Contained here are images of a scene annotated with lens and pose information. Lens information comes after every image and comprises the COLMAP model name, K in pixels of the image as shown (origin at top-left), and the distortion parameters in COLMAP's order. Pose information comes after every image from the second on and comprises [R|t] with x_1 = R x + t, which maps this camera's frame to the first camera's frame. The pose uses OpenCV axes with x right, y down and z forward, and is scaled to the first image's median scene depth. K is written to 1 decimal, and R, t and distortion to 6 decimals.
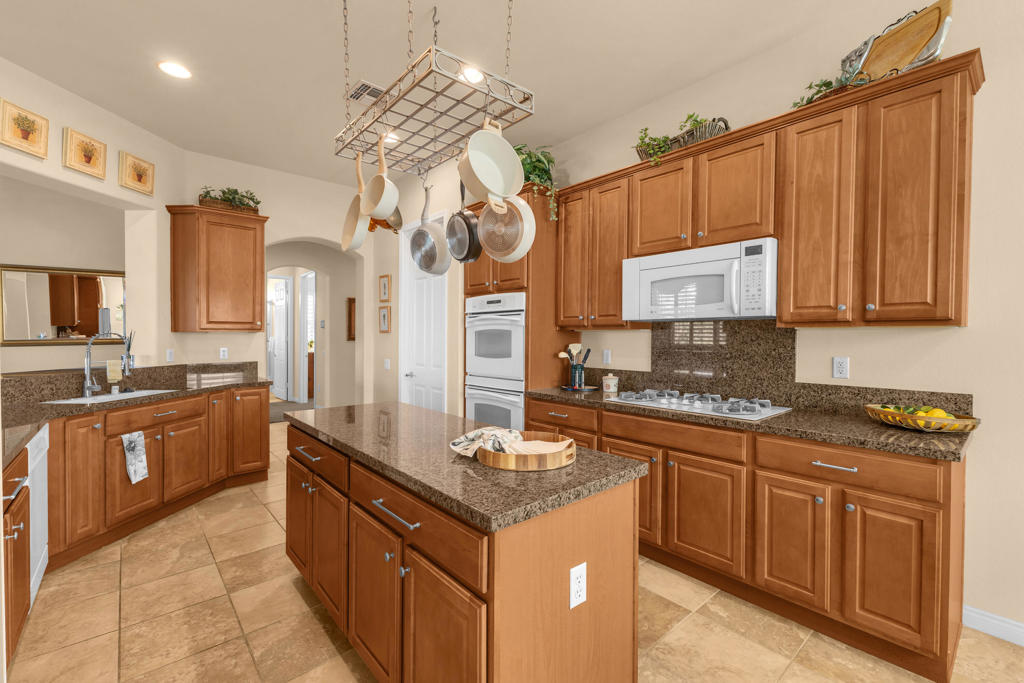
lens RADIAL K [[445.2, 0, 511.8], [0, 445.2, 336.7], [0, 0, 1]] dist [0.004016, -0.000166]
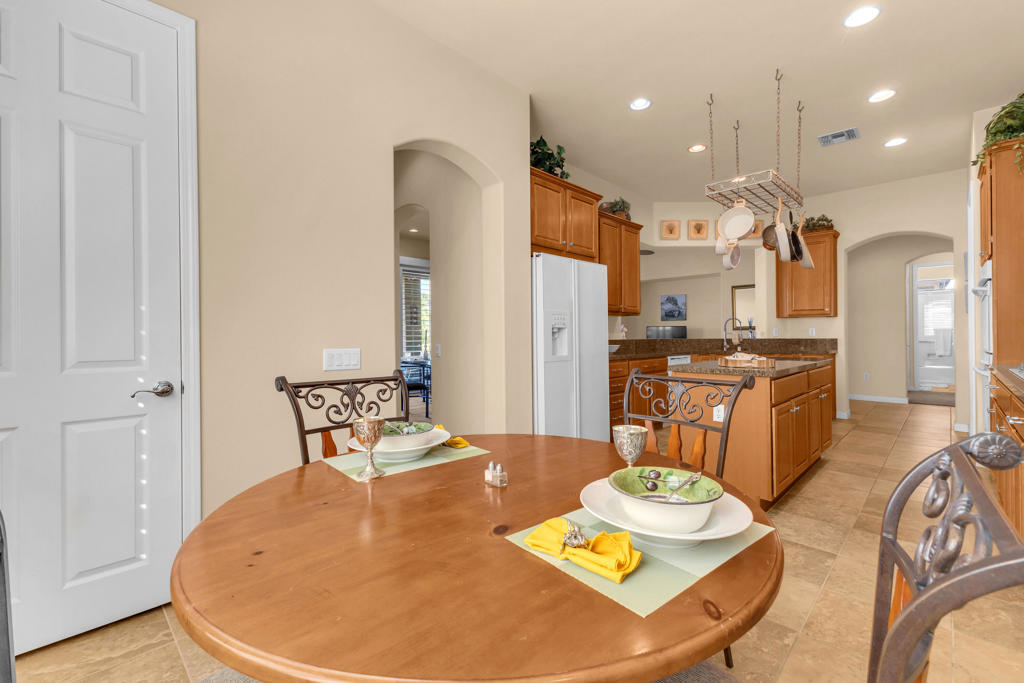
lens RADIAL K [[445.2, 0, 510.4], [0, 445.2, 334.5], [0, 0, 1]] dist [0.004016, -0.000166]
pose [[0.083133, -0.001271, -0.996538, 0.881234], [-0.001337, 0.999998, -0.001387, 0.060695], [0.996538, 0.001447, 0.083131, -0.108027]]
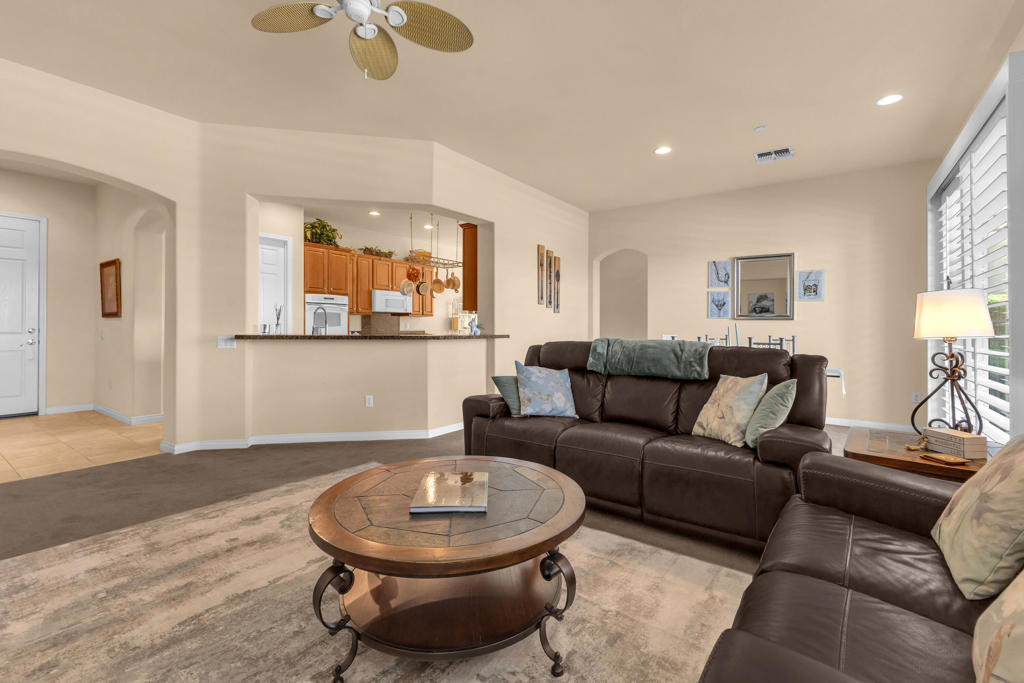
lens RADIAL K [[445.2, 0, 517.2], [0, 445.2, 331.3], [0, 0, 1]] dist [0.004016, -0.000166]
pose [[-0.243494, -0.011330, 0.969836, -2.288938], [0.001336, 0.999927, 0.012017, 0.048464], [-0.969901, 0.004222, -0.243461, 0.699412]]
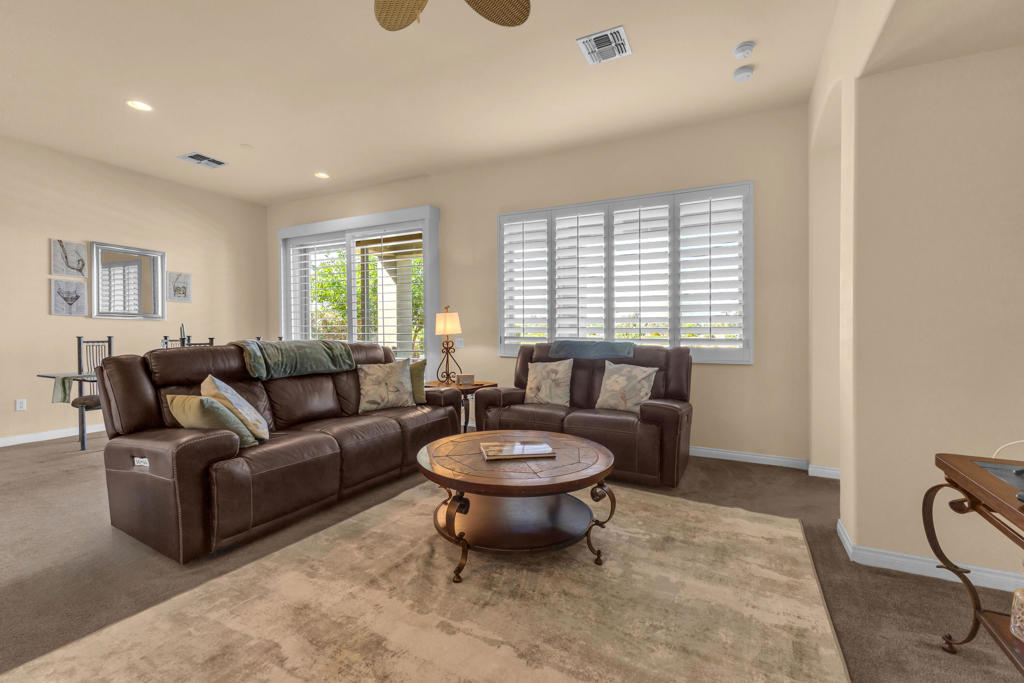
lens RADIAL K [[445.2, 0, 510.2], [0, 445.2, 339.4], [0, 0, 1]] dist [0.004016, -0.000166]
pose [[-0.927127, -0.001445, -0.374745, -1.507917], [-0.010287, 0.999714, 0.021596, 0.049659], [0.374607, 0.023877, -0.926876, 1.285965]]
